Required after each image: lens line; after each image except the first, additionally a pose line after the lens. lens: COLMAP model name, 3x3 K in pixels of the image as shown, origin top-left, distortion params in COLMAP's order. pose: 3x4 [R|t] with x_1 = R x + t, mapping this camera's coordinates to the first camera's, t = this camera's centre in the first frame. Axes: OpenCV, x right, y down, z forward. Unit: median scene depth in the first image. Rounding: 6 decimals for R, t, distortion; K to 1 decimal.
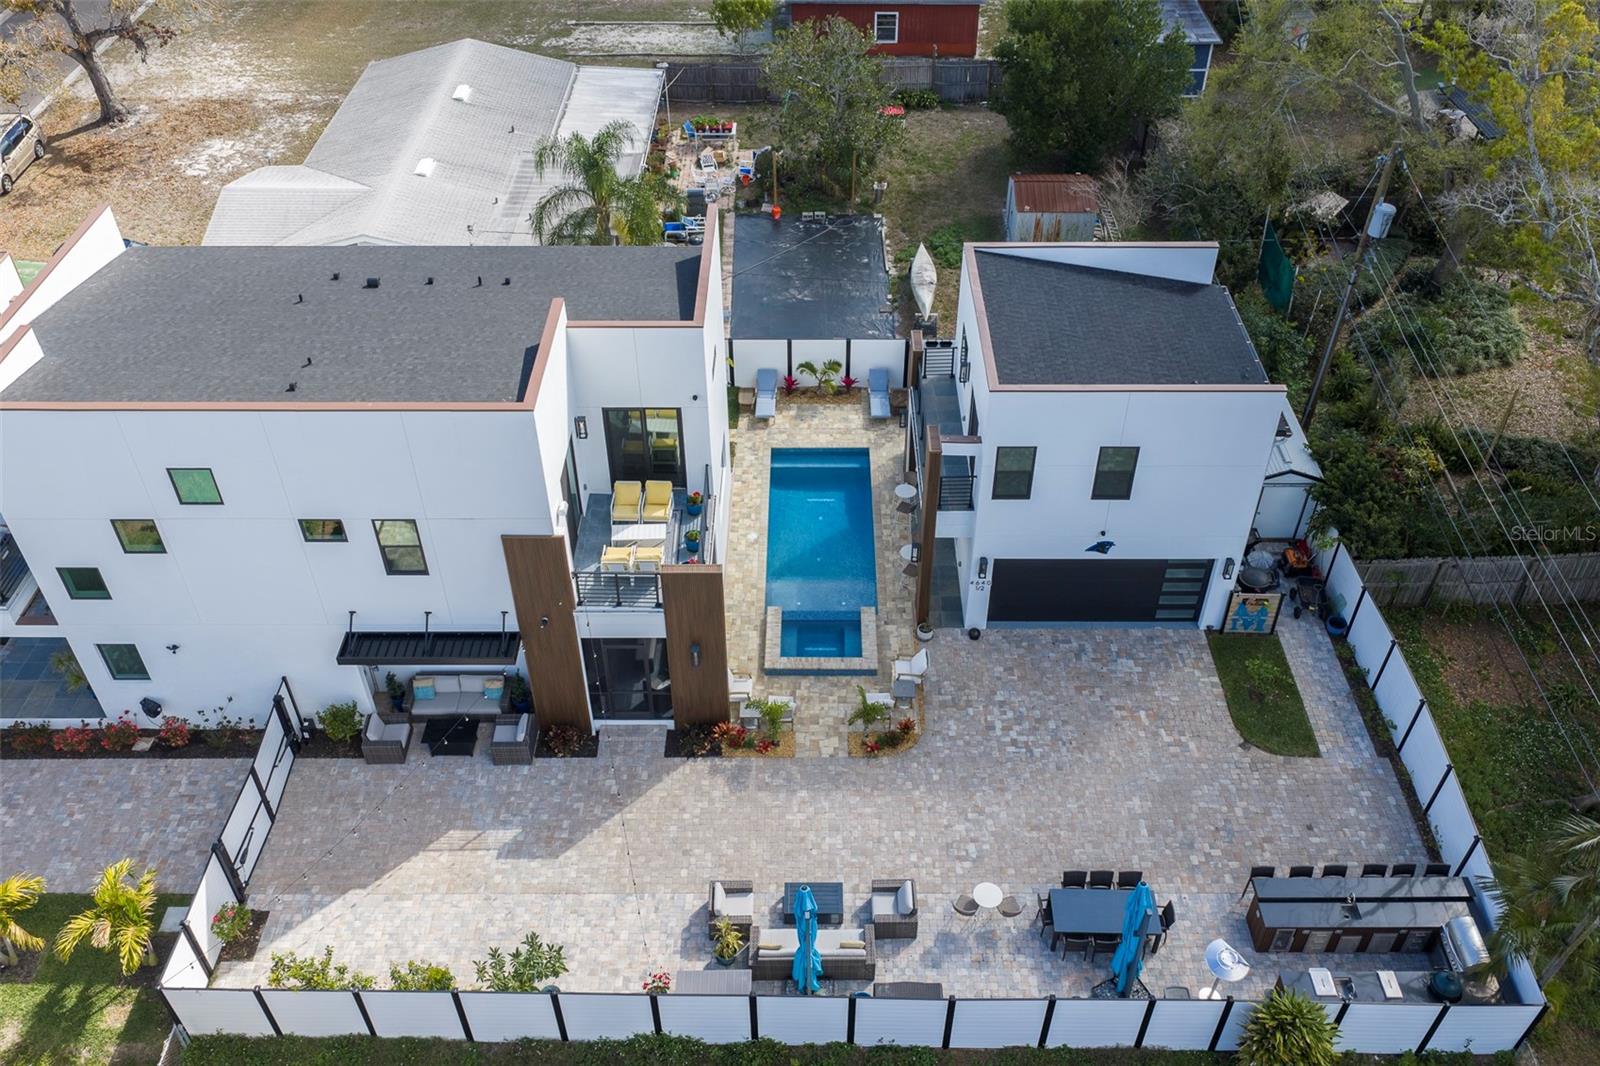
lens RADIAL K [[1329.4, 0, 806.2], [0, 1329.4, 524.4], [0, 0, 1]] dist [0.021437, -0.038096]
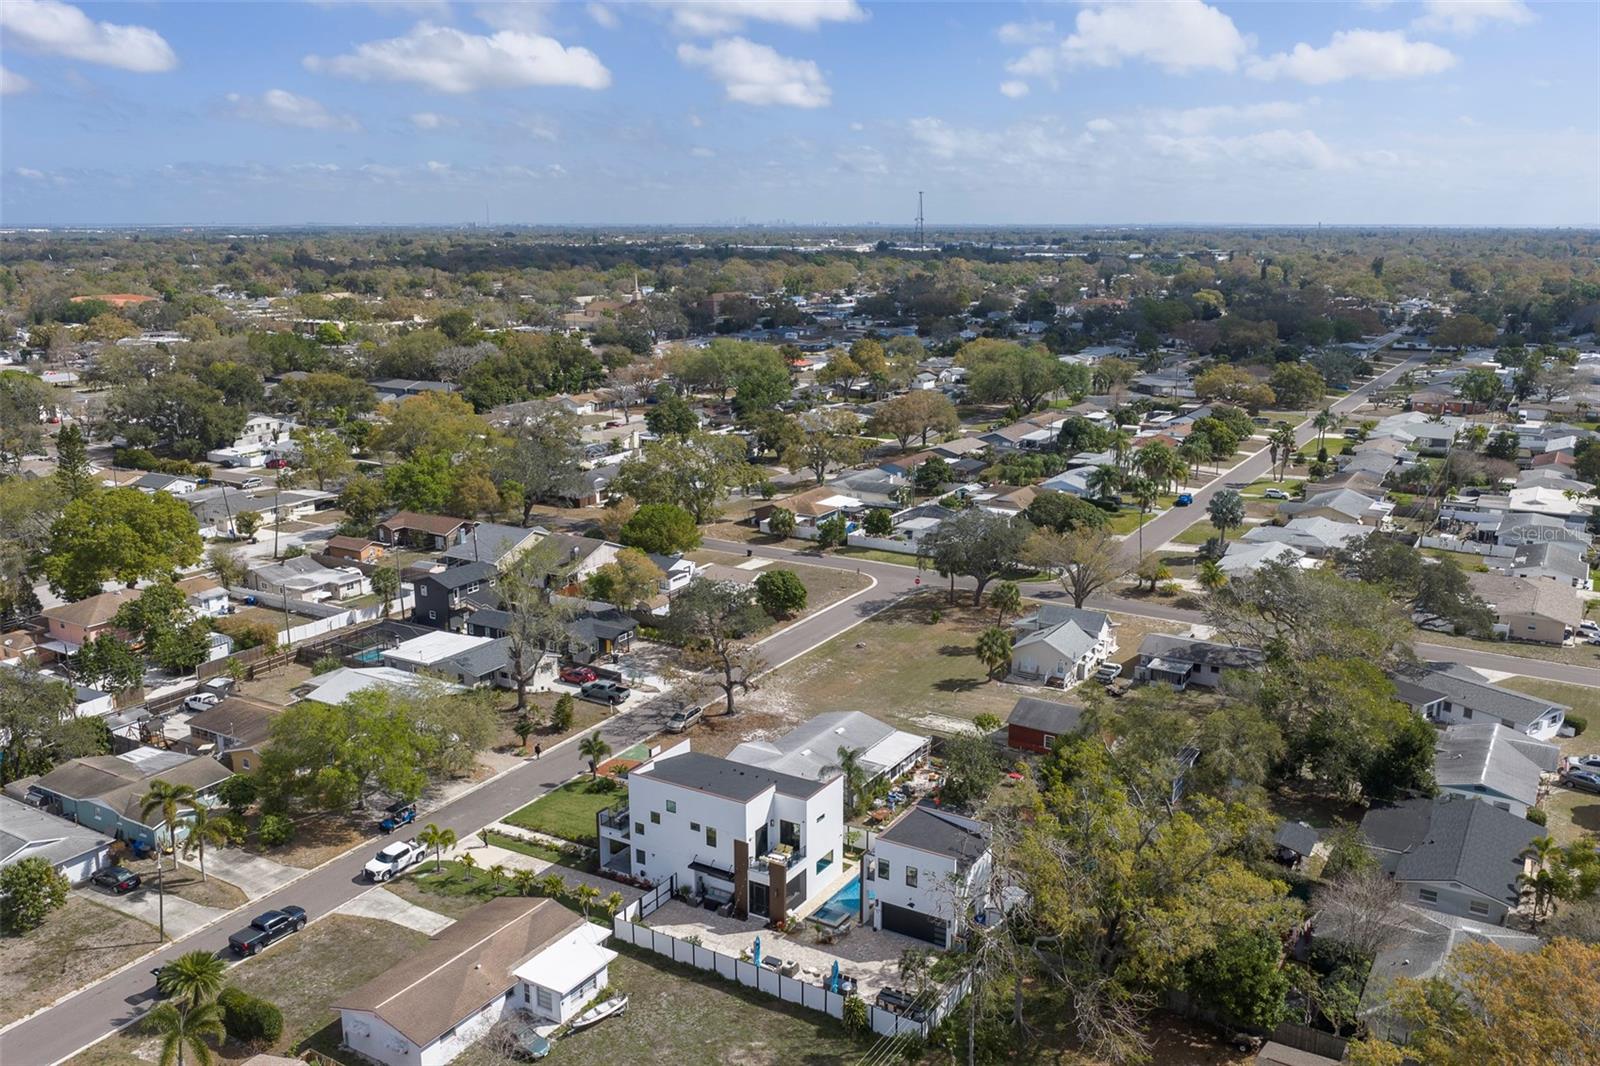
lens RADIAL K [[1329.4, 0, 816.6], [0, 1329.4, 525.2], [0, 0, 1]] dist [0.021437, -0.038096]
pose [[0.862527, 0.117821, -0.492102, 1.478348], [-0.330803, 0.867208, -0.372182, 0.484030], [0.382904, 0.483806, 0.786966, -1.966792]]
